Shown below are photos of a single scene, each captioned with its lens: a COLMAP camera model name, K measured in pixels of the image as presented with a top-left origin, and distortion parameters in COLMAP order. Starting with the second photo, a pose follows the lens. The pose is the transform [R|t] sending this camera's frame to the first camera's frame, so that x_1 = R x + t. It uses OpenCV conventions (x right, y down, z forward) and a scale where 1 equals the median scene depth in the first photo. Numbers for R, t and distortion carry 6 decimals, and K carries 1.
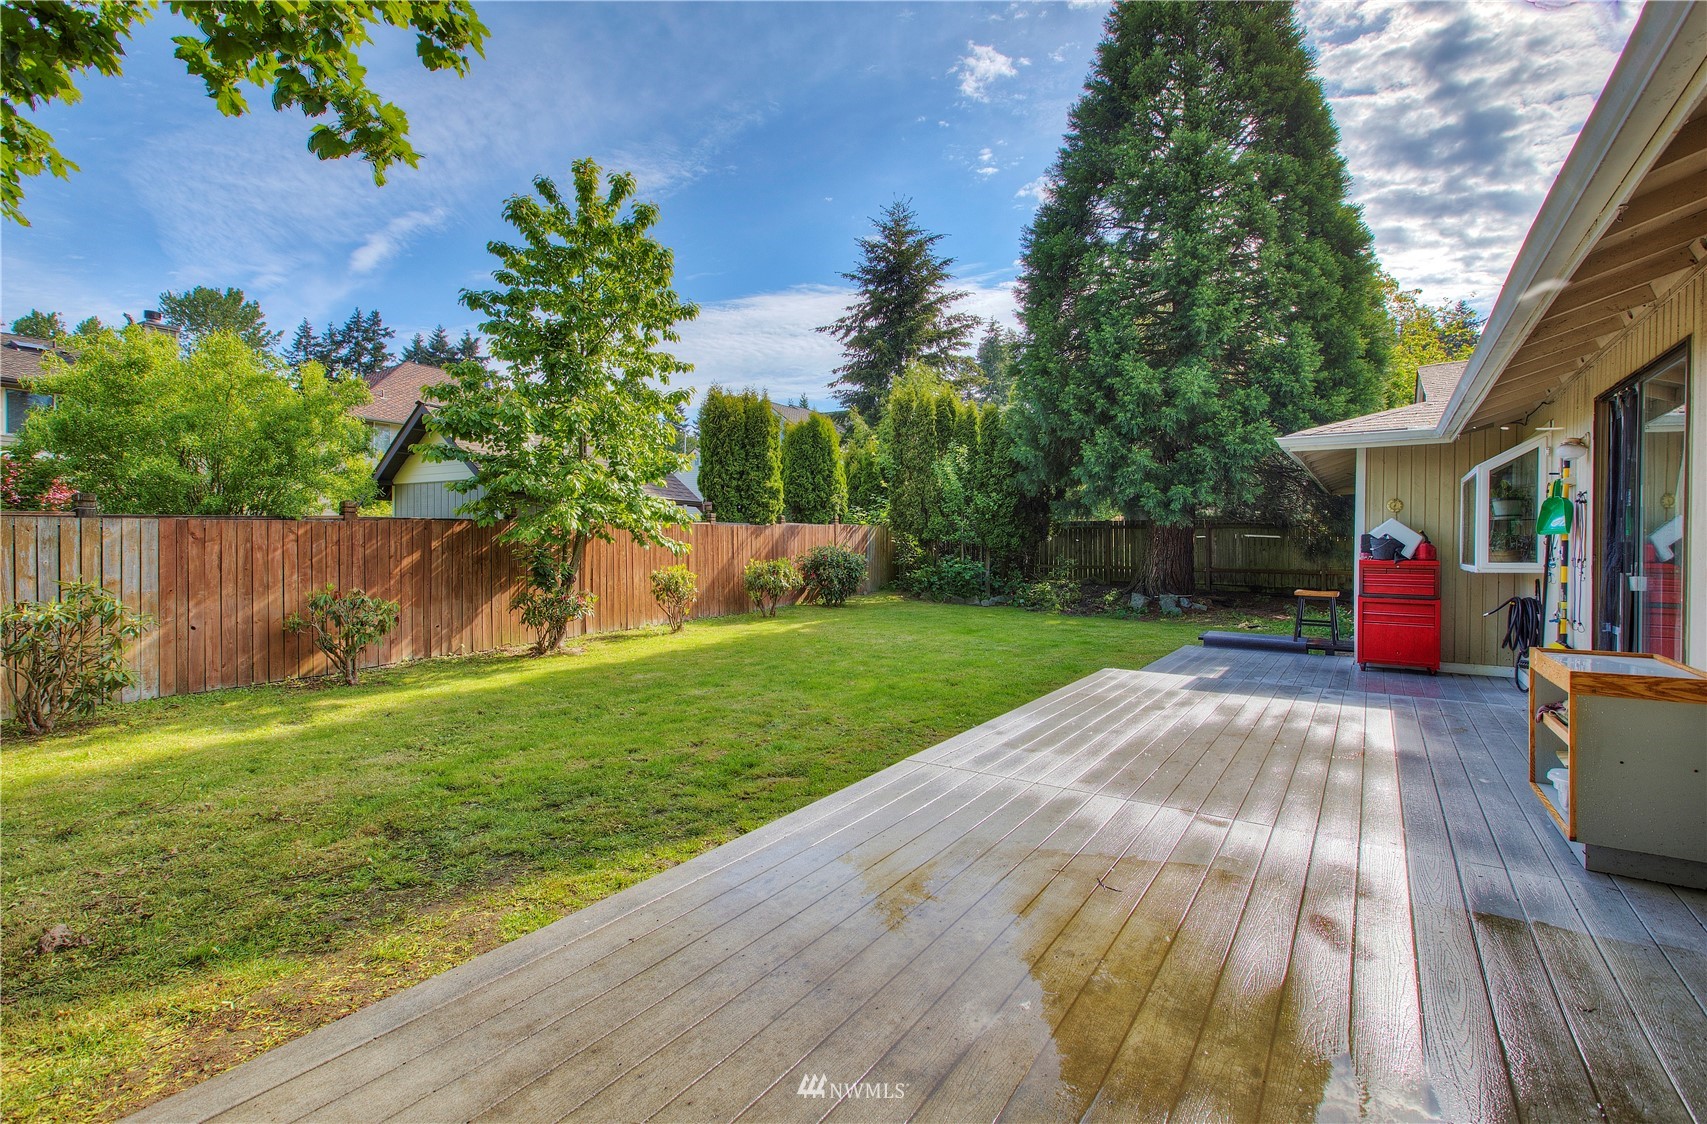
lens RADIAL K [[769.7, 0, 885.7], [0, 769.7, 549.0], [0, 0, 1]] dist [0.018887, -0.001857]
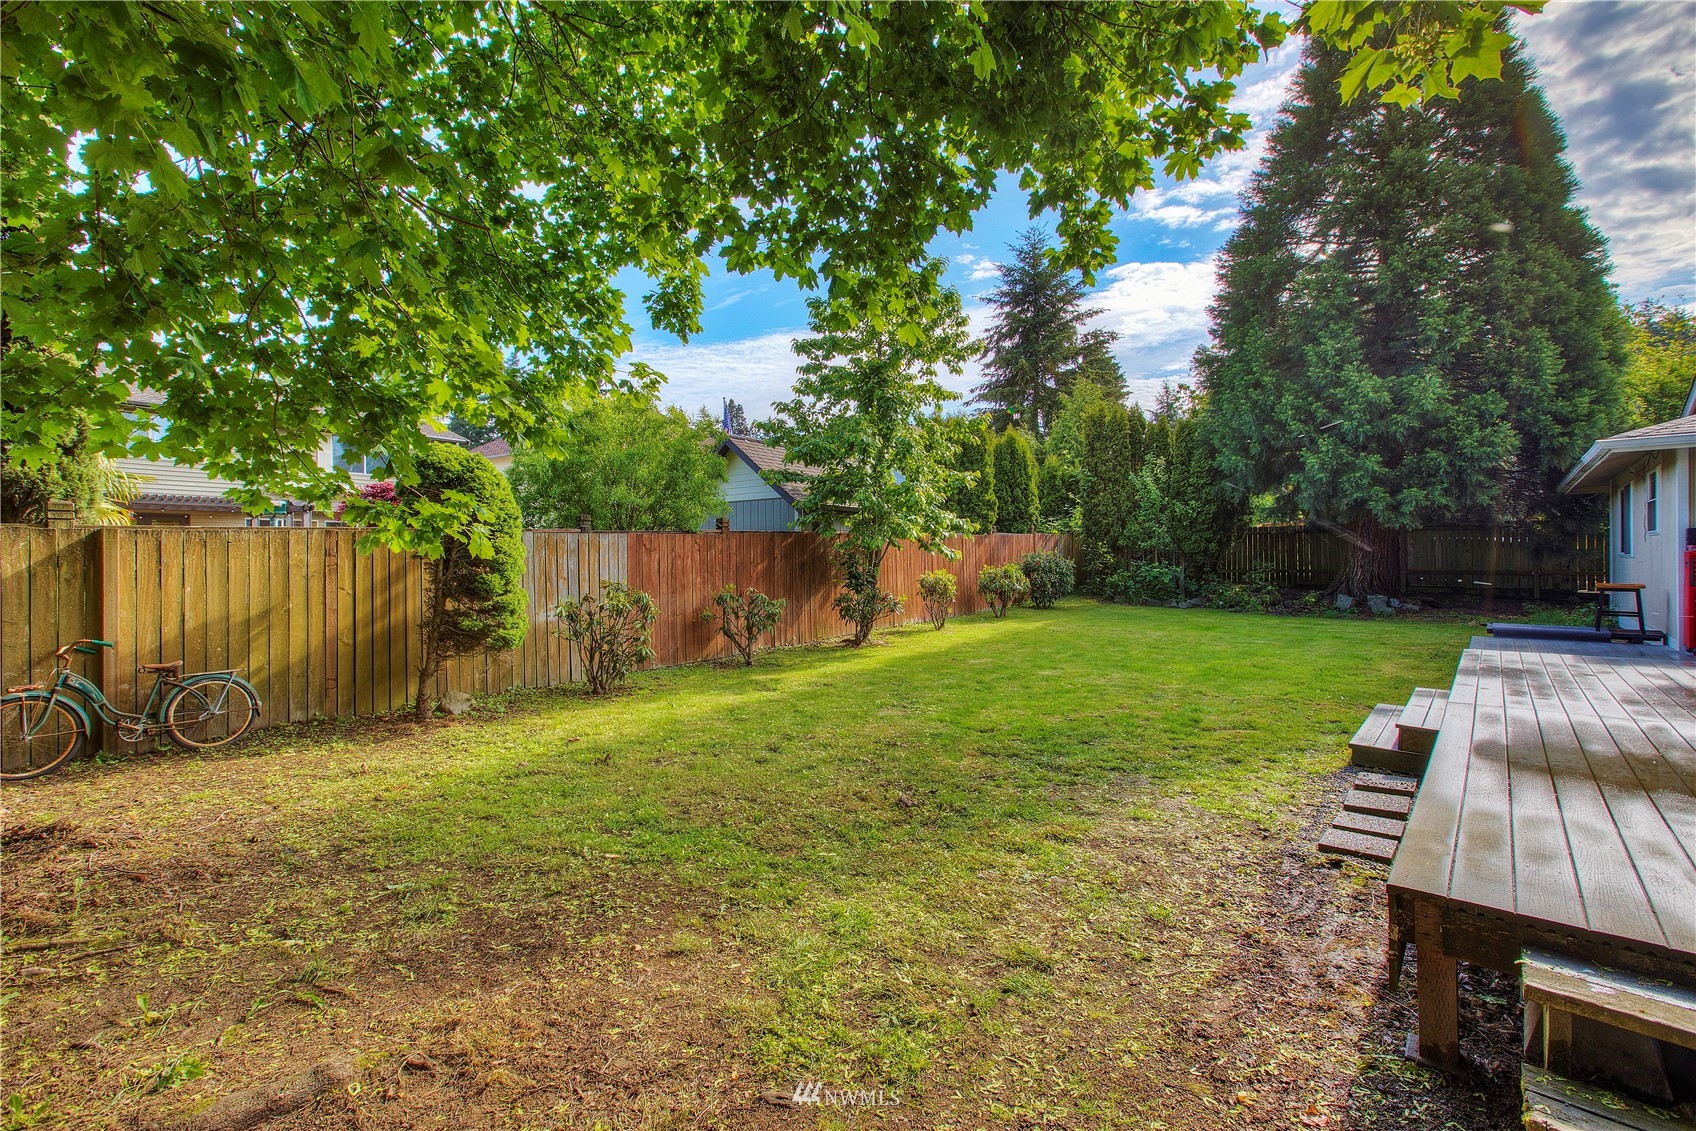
lens RADIAL K [[764.8, 0, 846.3], [0, 764.8, 563.5], [0, 0, 1]] dist [0.018887, -0.001857]
pose [[0.993587, -0.013011, -0.112316, -0.223565], [0.012855, 0.999915, -0.002111, 0.009675], [0.112334, 0.000653, 0.993670, -0.106777]]
